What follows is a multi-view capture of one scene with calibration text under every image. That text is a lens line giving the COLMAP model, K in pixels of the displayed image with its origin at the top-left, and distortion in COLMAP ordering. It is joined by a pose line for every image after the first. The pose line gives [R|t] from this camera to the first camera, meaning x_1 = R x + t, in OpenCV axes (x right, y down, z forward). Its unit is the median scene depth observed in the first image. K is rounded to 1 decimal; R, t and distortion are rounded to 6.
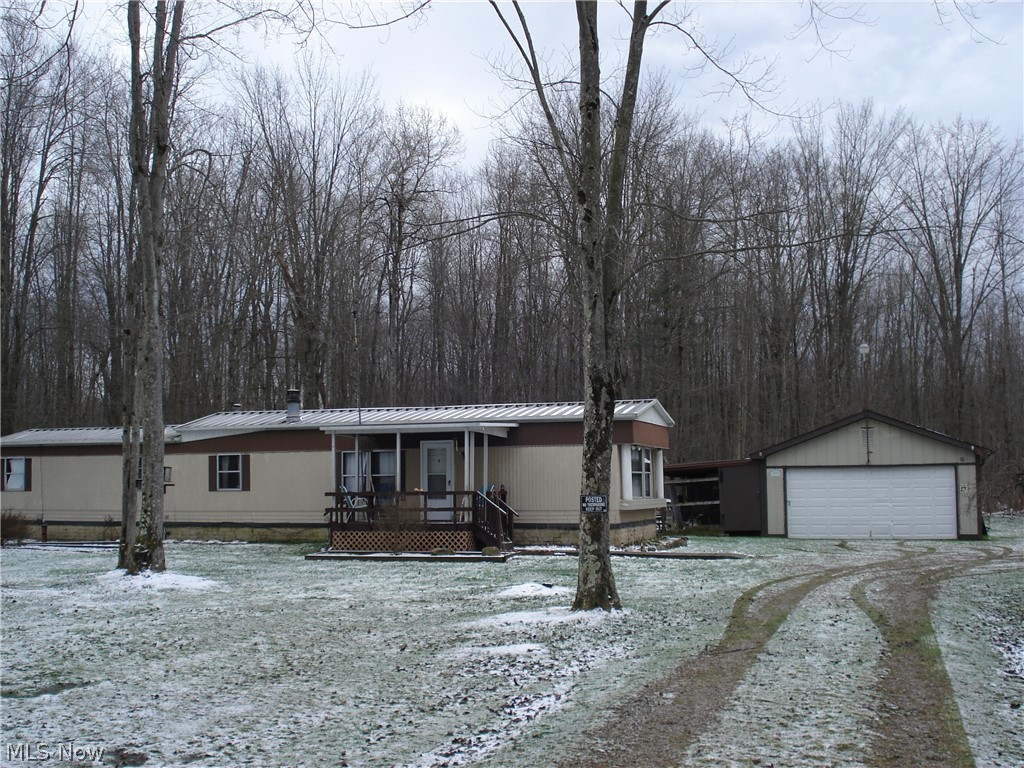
lens RADIAL K [[1152.7, 0, 512.0], [0, 1152.7, 384.0], [0, 0, 1]] dist [-0.019645, -0.199654]
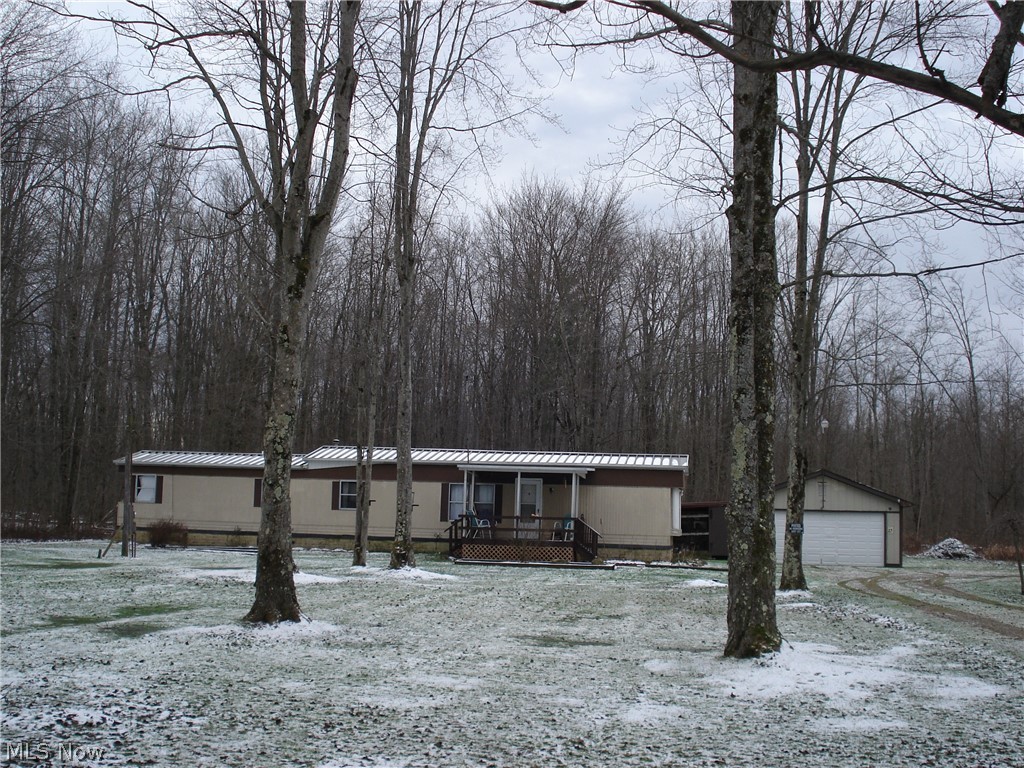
lens RADIAL K [[1152.7, 0, 512.0], [0, 1152.7, 384.0], [0, 0, 1]] dist [-0.019645, -0.199654]
pose [[0.982164, 0.060283, 0.178100, -0.309861], [-0.055394, 0.997942, -0.032301, -0.014226], [-0.179681, 0.021859, 0.983482, -0.281069]]
